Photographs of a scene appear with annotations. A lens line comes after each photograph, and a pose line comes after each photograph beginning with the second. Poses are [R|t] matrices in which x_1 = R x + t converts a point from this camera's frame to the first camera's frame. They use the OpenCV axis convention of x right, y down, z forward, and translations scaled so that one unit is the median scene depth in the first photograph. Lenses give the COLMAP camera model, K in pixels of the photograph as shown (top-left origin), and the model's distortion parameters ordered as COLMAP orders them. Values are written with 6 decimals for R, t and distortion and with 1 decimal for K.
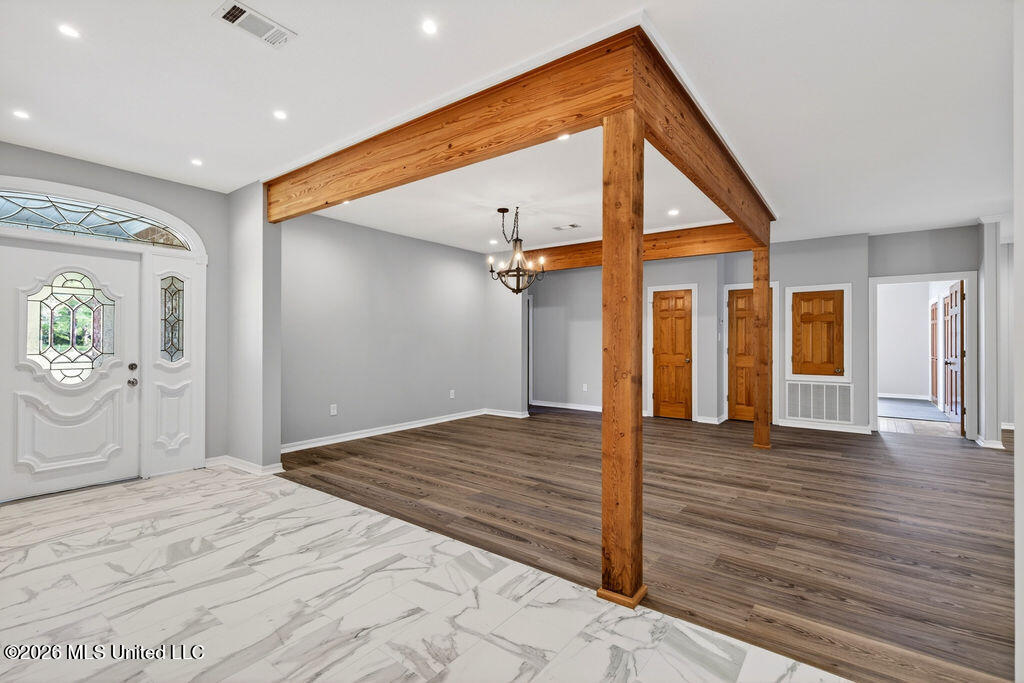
lens RADIAL K [[464.2, 0, 518.8], [0, 464.2, 340.6], [0, 0, 1]] dist [0.000232, -0.000135]
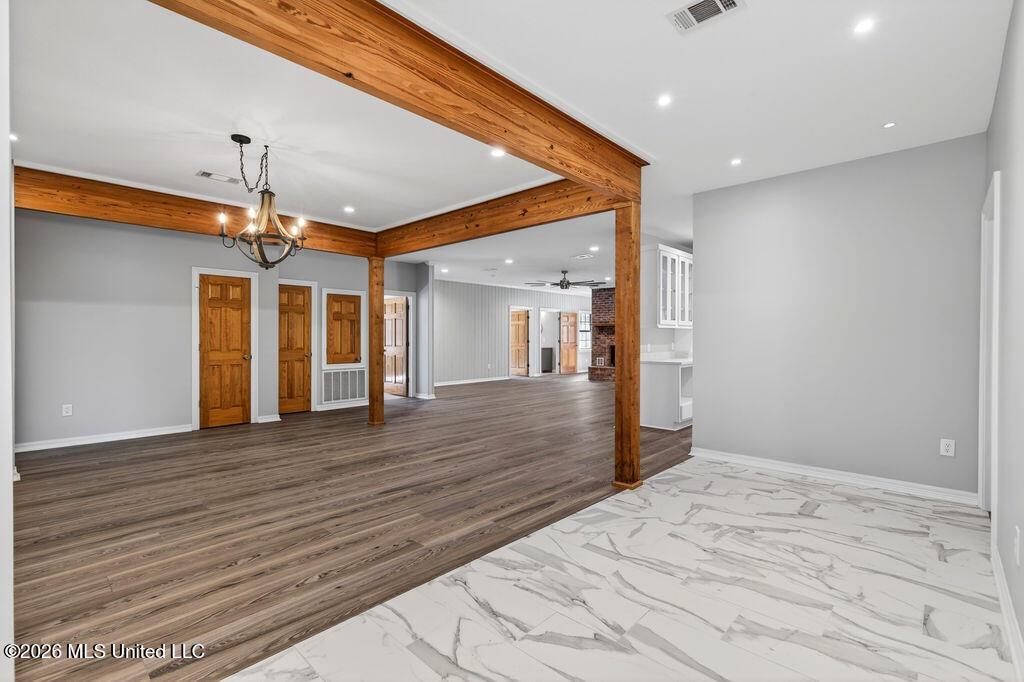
lens RADIAL K [[464.2, 0, 519.0], [0, 464.2, 338.7], [0, 0, 1]] dist [0.000232, -0.000135]
pose [[0.103633, -0.005852, 0.994598, -0.874524], [-0.002091, 0.999979, 0.006101, 0.001604], [-0.994613, -0.002712, 0.103619, 0.710746]]
